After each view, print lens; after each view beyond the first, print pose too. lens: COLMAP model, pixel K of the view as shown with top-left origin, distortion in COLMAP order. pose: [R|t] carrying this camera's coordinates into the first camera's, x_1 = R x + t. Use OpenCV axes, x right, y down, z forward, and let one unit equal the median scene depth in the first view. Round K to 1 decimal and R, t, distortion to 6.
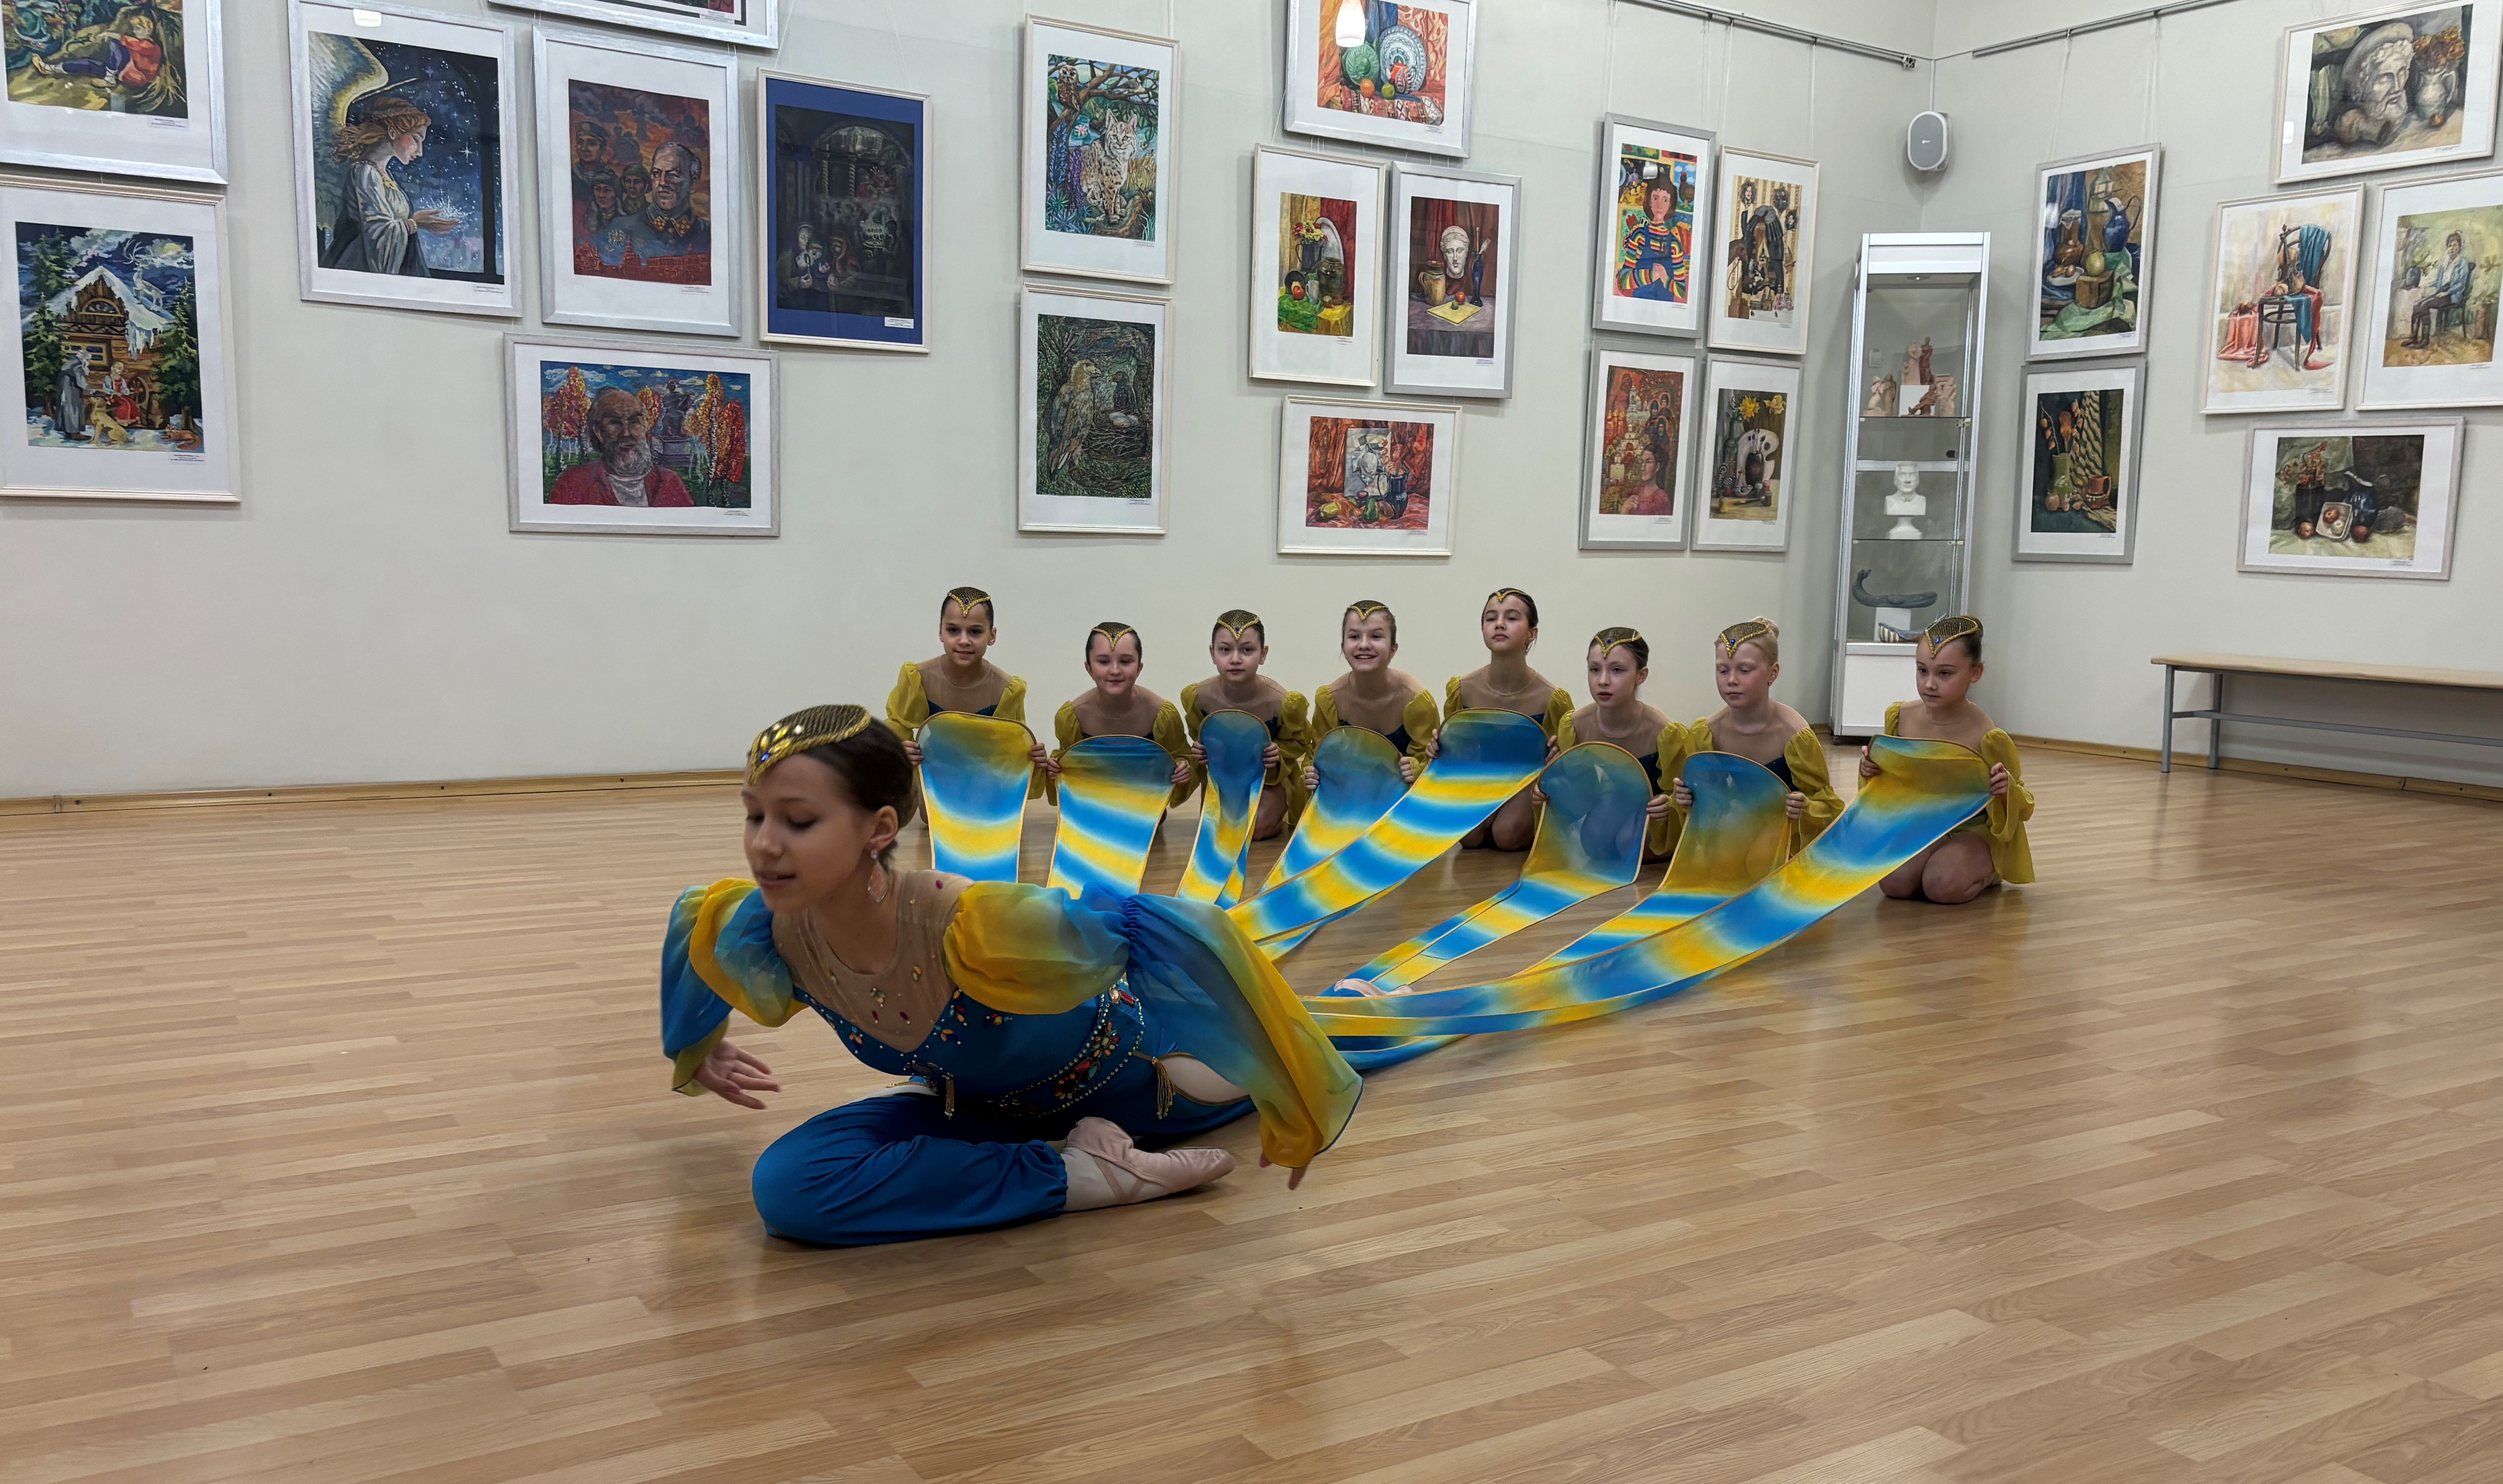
lens RADIAL K [[1975.7, 0, 1302.1], [0, 1975.7, 831.4], [0, 0, 1]] dist [0.017988, -0.006263]
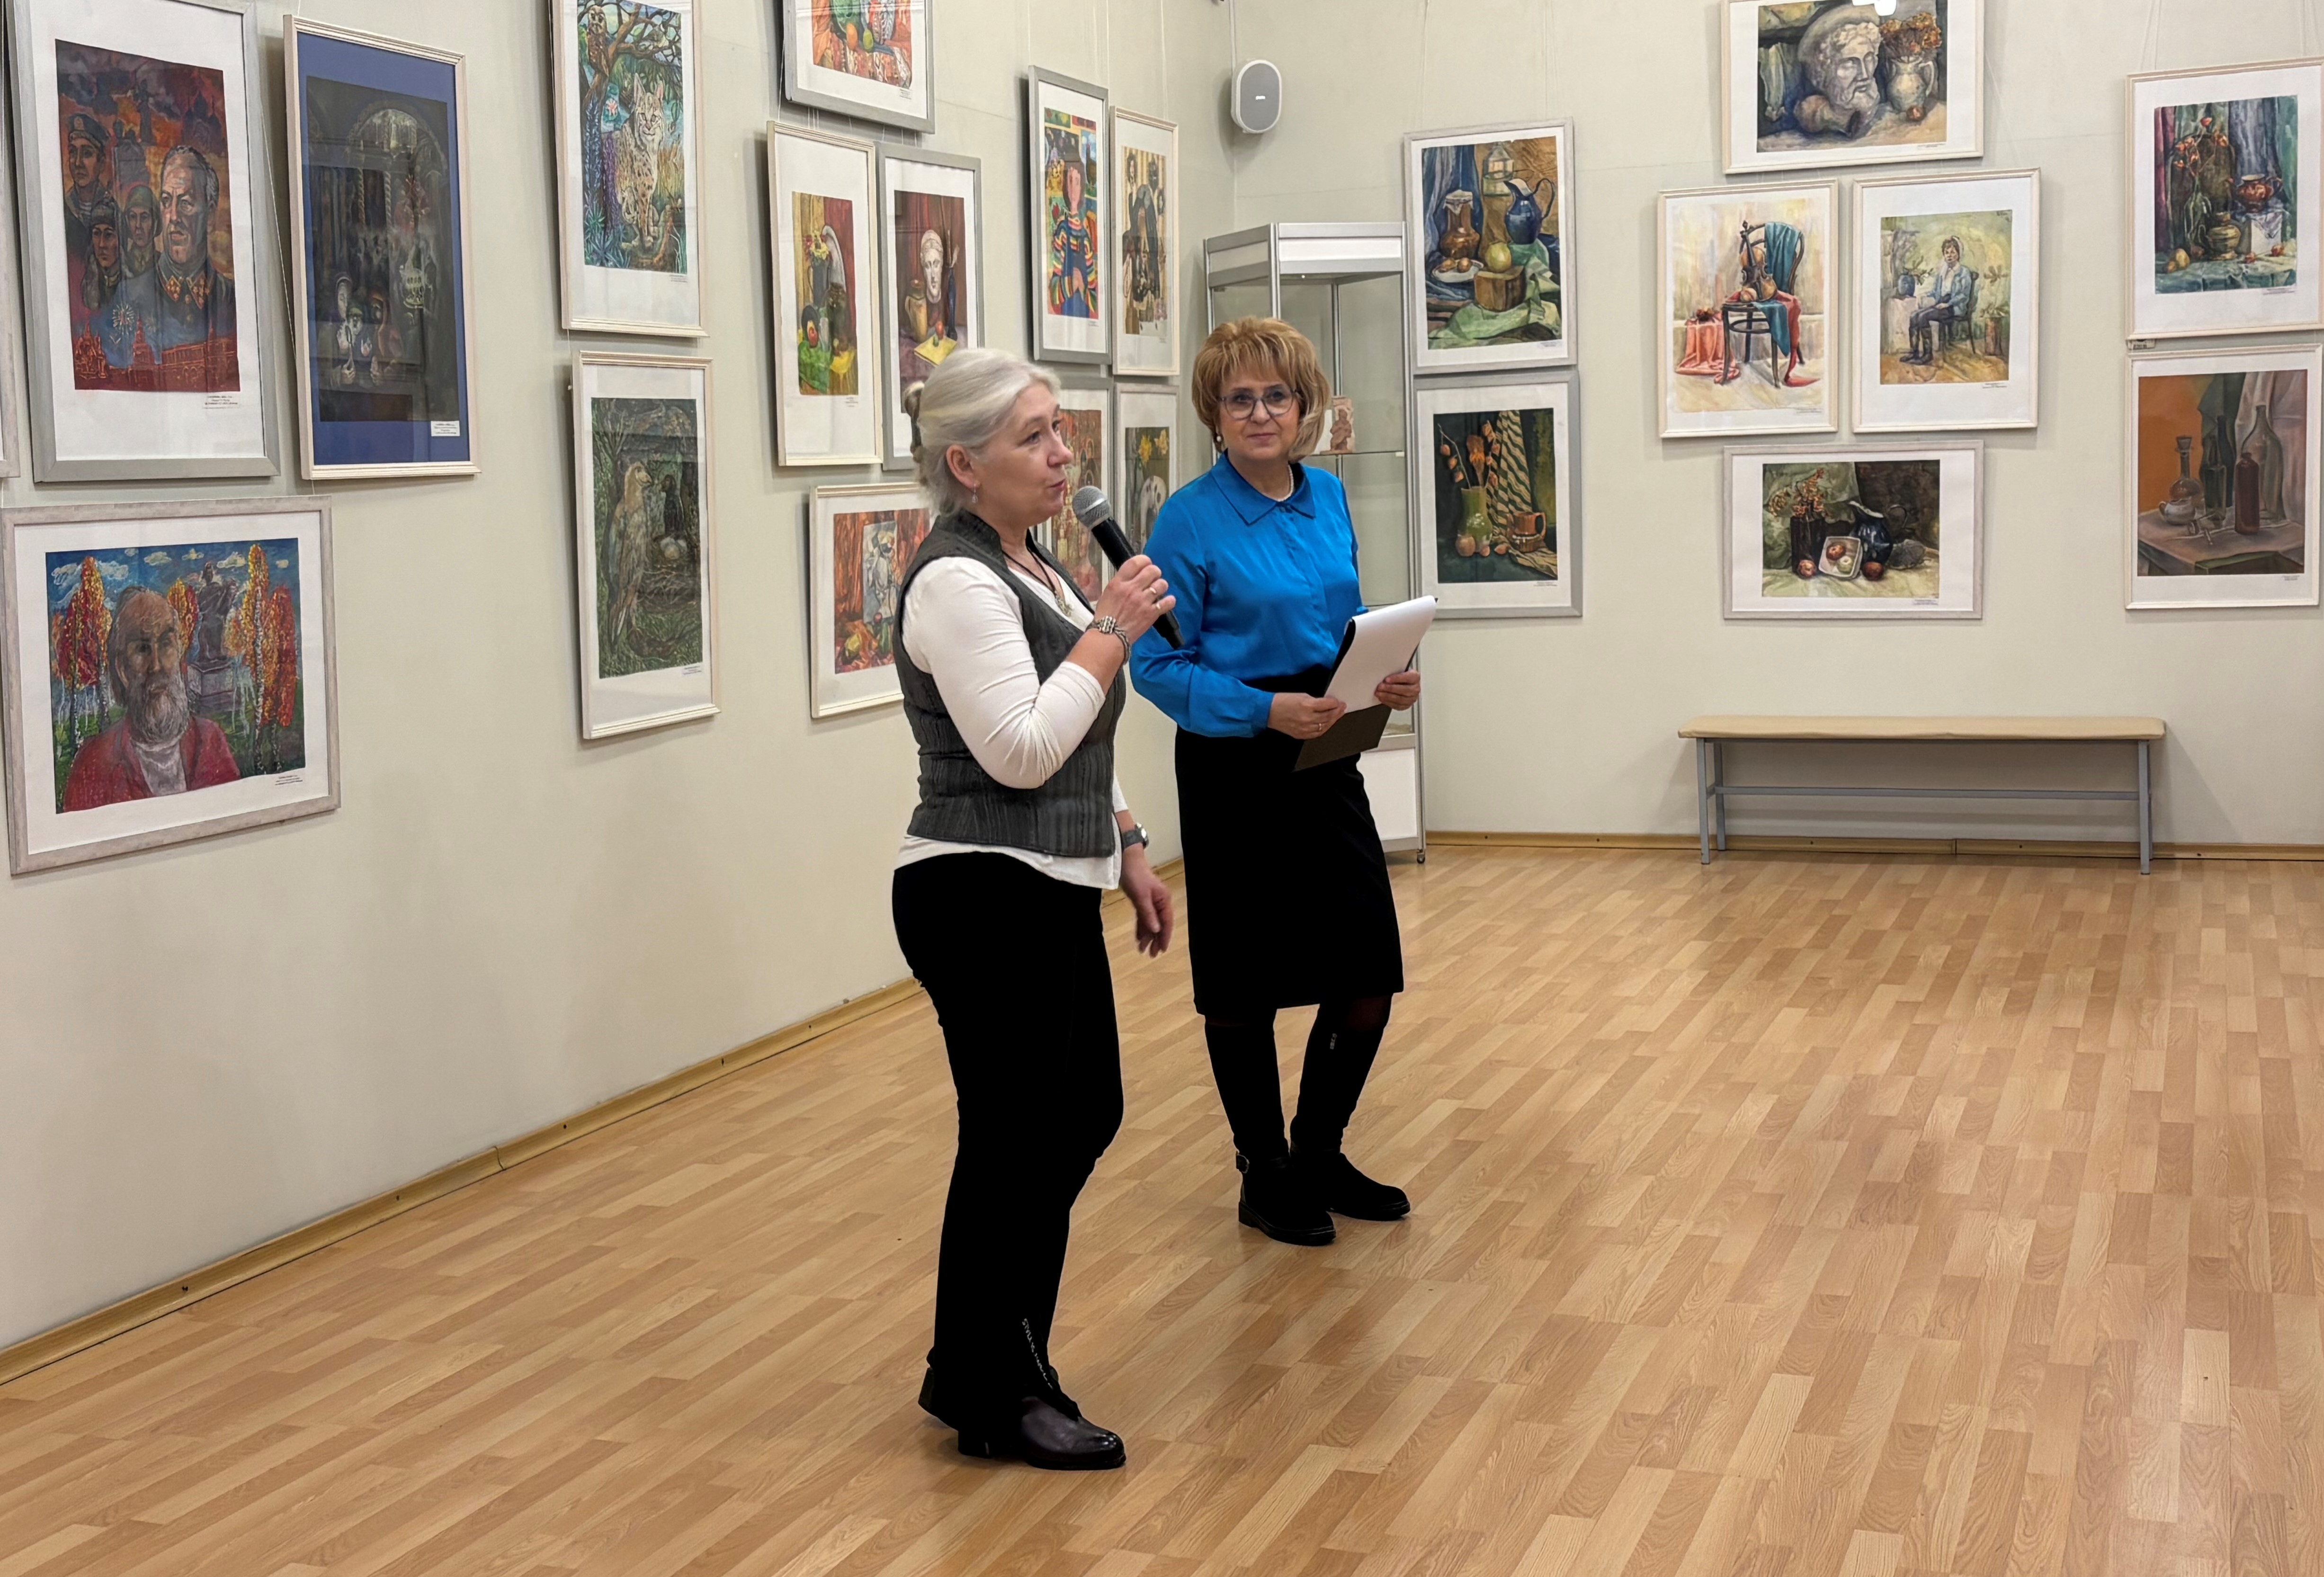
lens RADIAL K [[2720.9, 0, 1011.7], [0, 2720.9, 781.9], [0, 0, 1]] dist [0.196632, -0.711141]
pose [[0.831458, -0.116637, 0.543207, -0.467551], [0.138518, 0.990360, 0.000626, -0.113365], [-0.538043, 0.074723, 0.839599, 0.192024]]
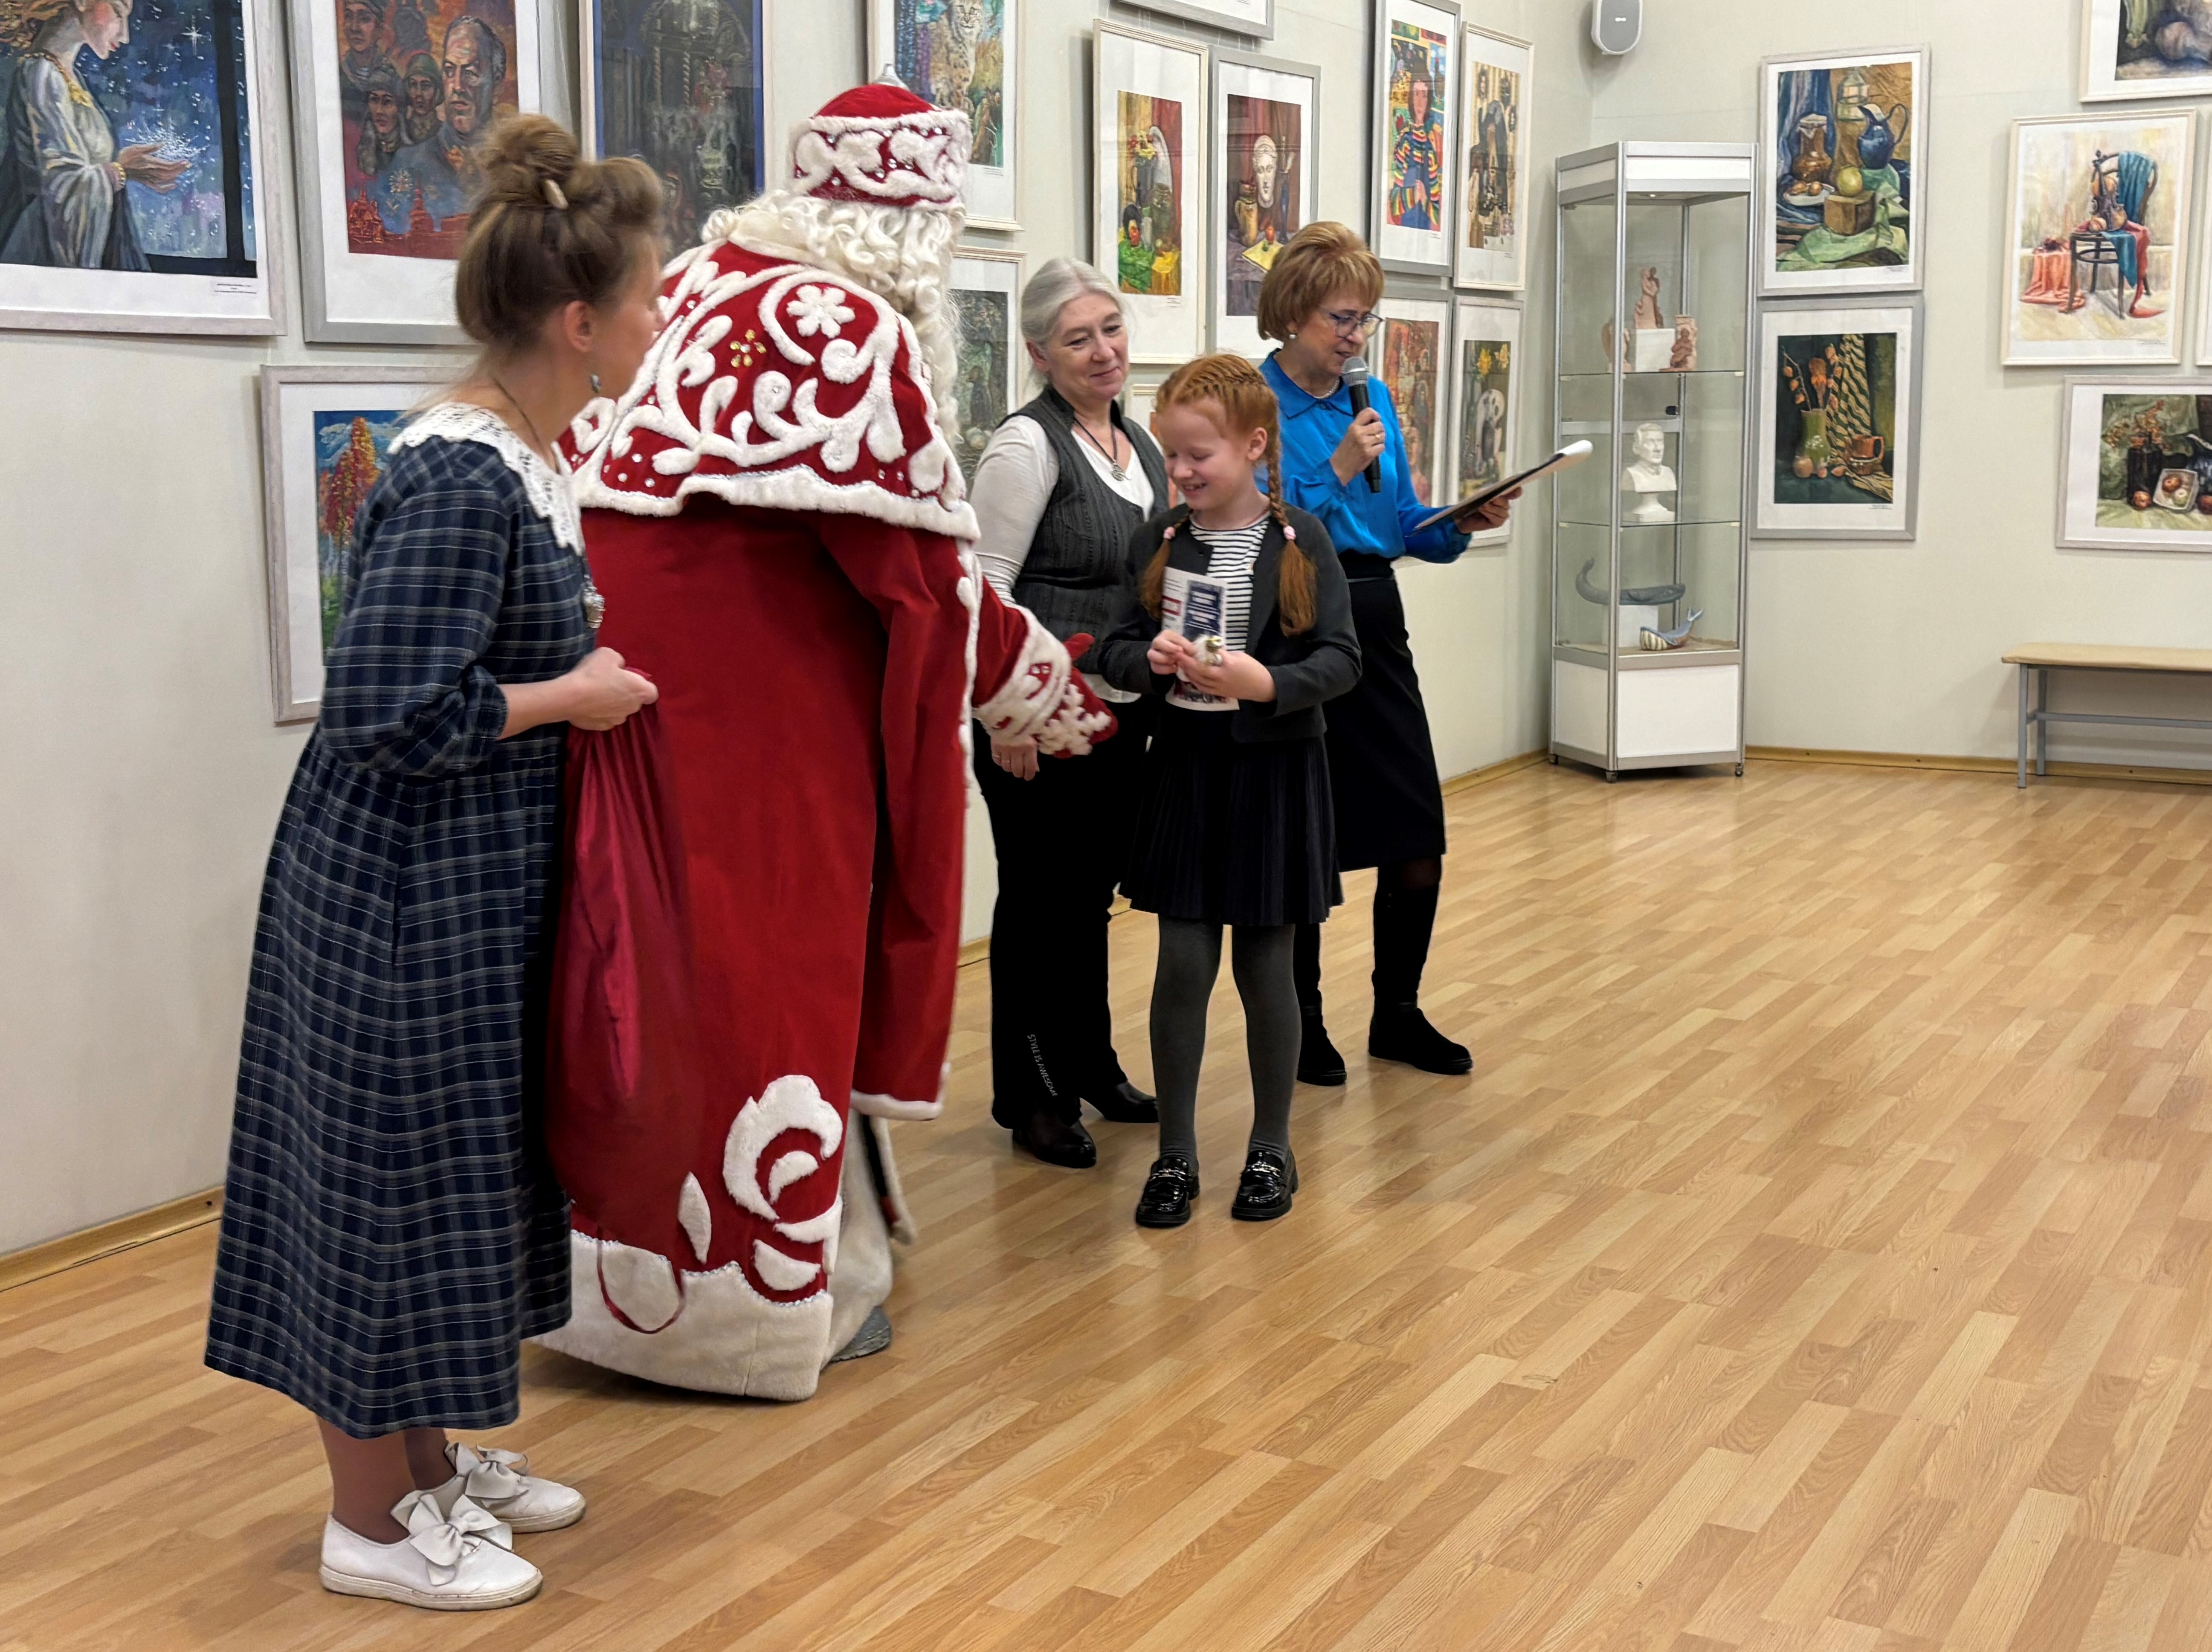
lens RADIAL K [[2465.5, 0, 1160.9], [0, 2465.5, 832.3], [0, 0, 1]] dist [0.137641, -0.440549]
pose [[0.888883, -0.109349, 0.444894, -0.400333], [0.098650, 0.994002, 0.047213, -0.105279], [-0.447388, 0.001922, 0.894338, 0.220814]]
